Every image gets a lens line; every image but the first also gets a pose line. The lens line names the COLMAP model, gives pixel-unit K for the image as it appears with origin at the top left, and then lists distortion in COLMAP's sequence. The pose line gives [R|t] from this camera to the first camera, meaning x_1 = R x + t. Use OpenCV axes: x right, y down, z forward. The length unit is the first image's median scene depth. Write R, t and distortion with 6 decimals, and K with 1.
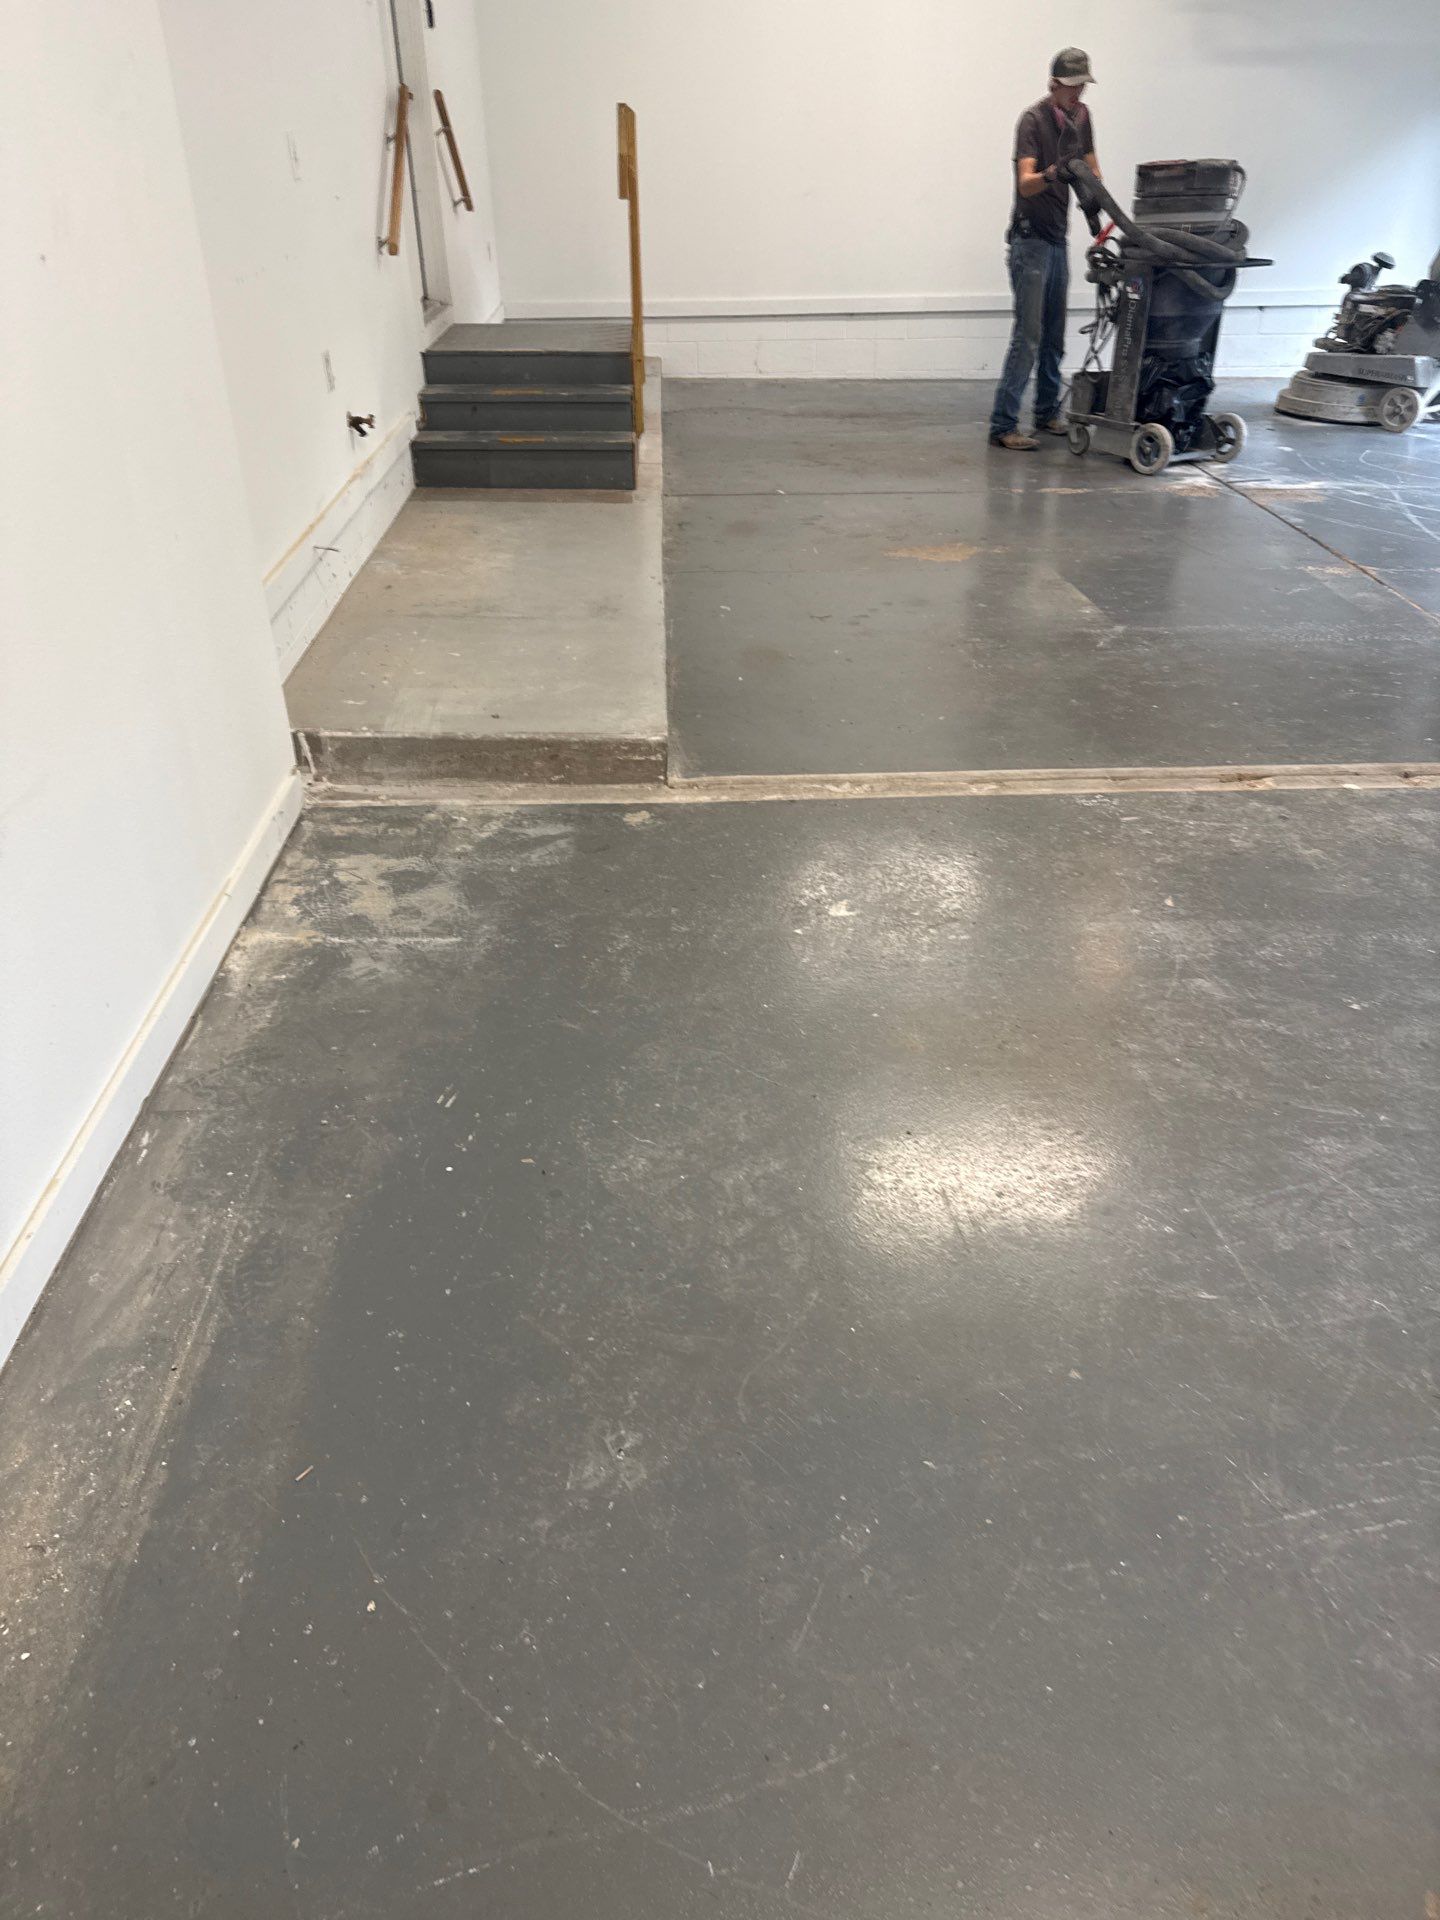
lens RADIAL K [[1405.0, 0, 720.0], [0, 1405.0, 960.0], [0, 0, 1]] dist [0.080249, -0.108028]
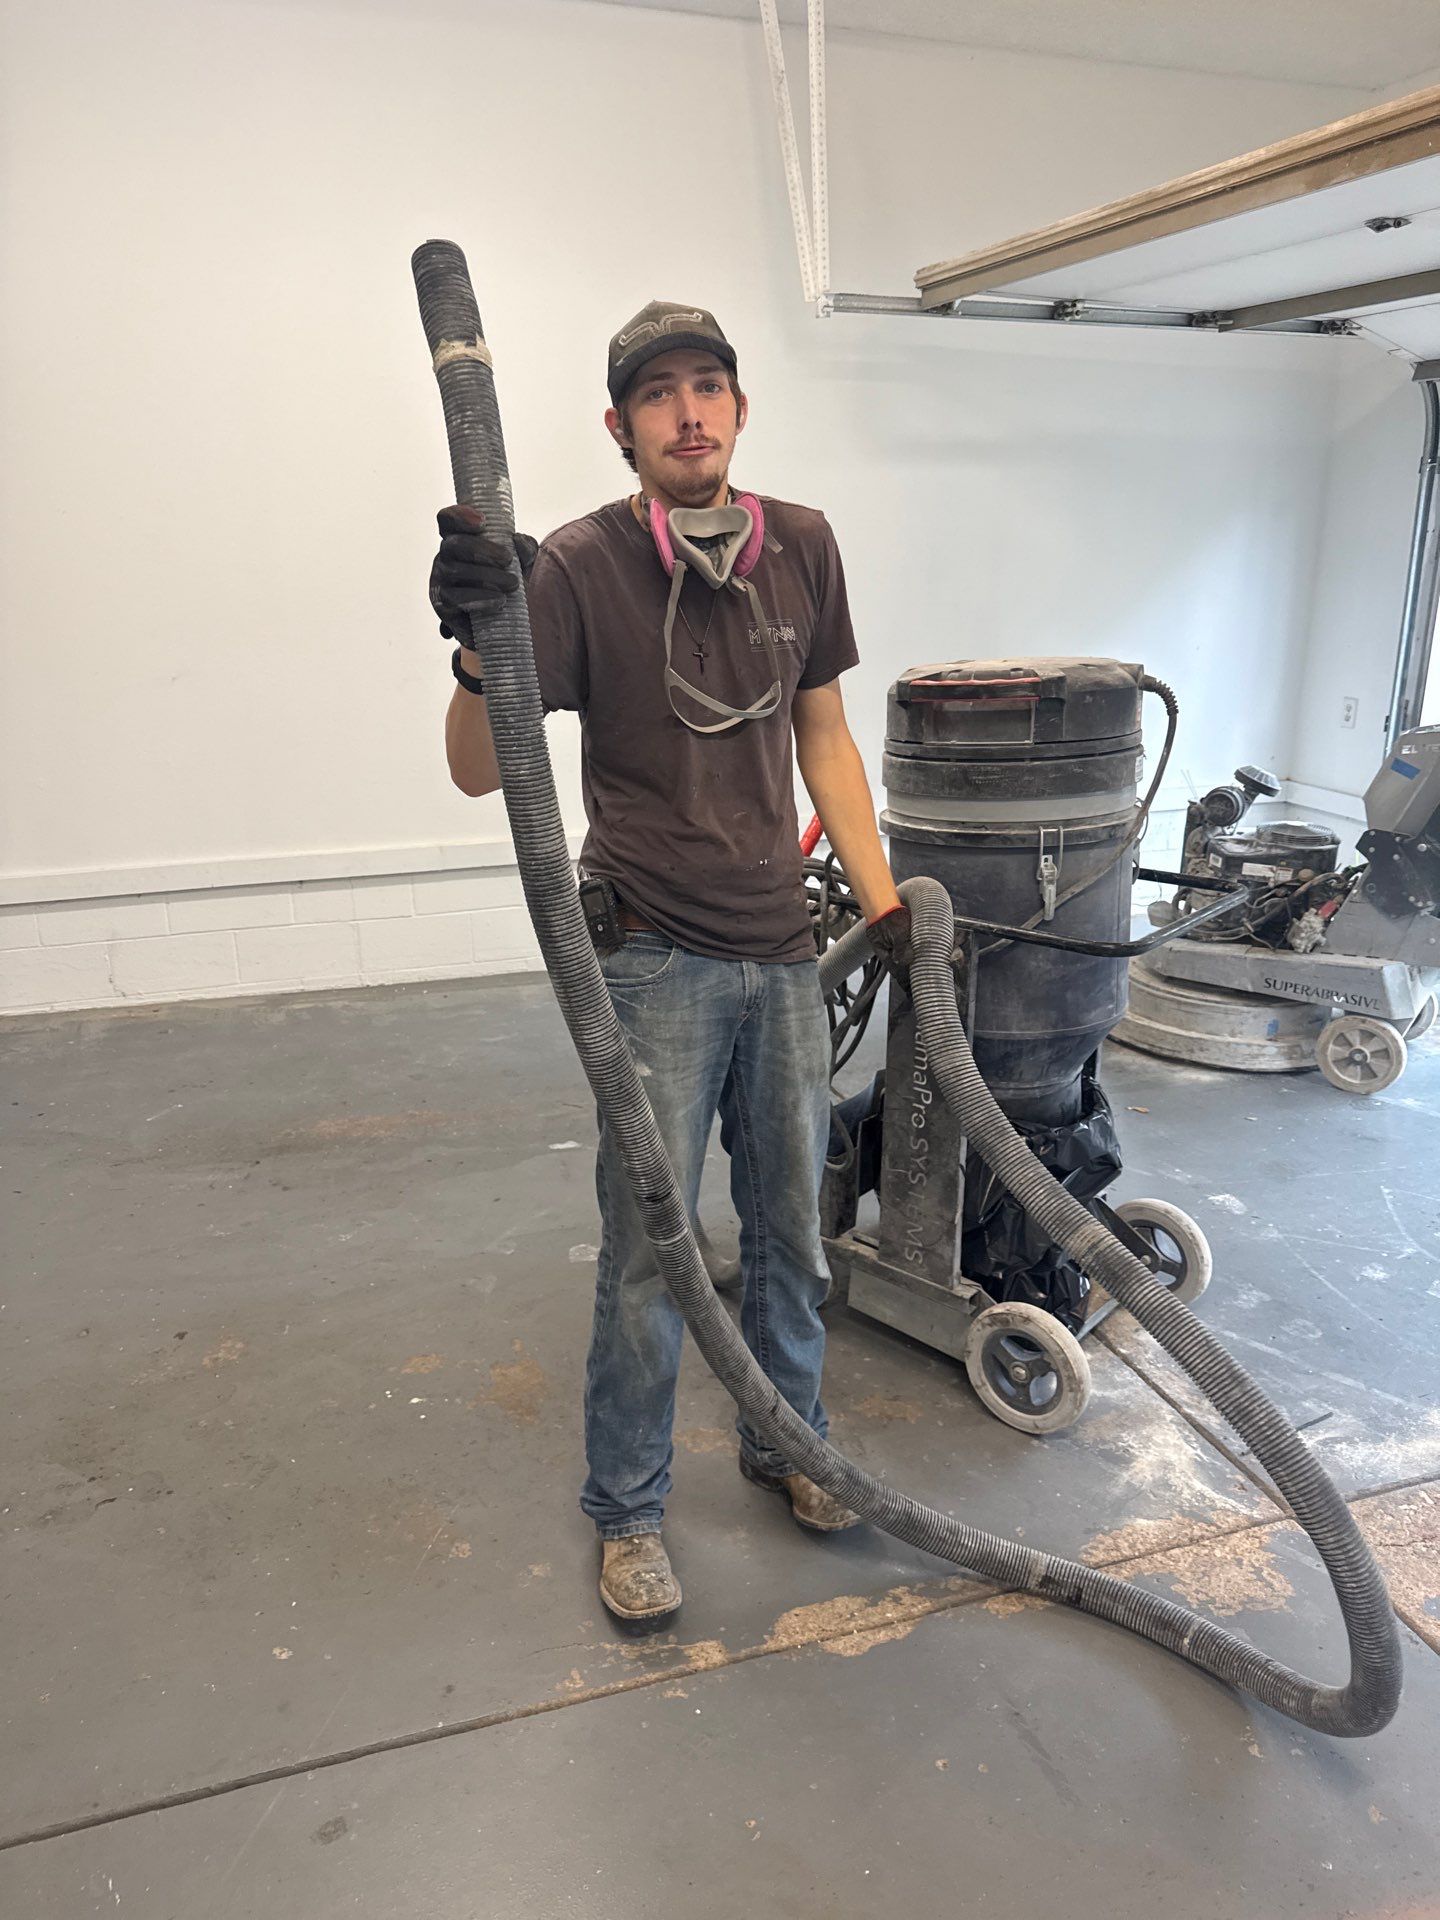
lens RADIAL K [[1405.0, 0, 720.0], [0, 1405.0, 960.0], [0, 0, 1]] dist [0.080249, -0.108028]
pose [[0.963353, -0.076317, 0.257152, 0.120282], [0.134264, 0.967126, -0.215962, -0.338132], [-0.232217, 0.242574, 0.941931, 0.555801]]
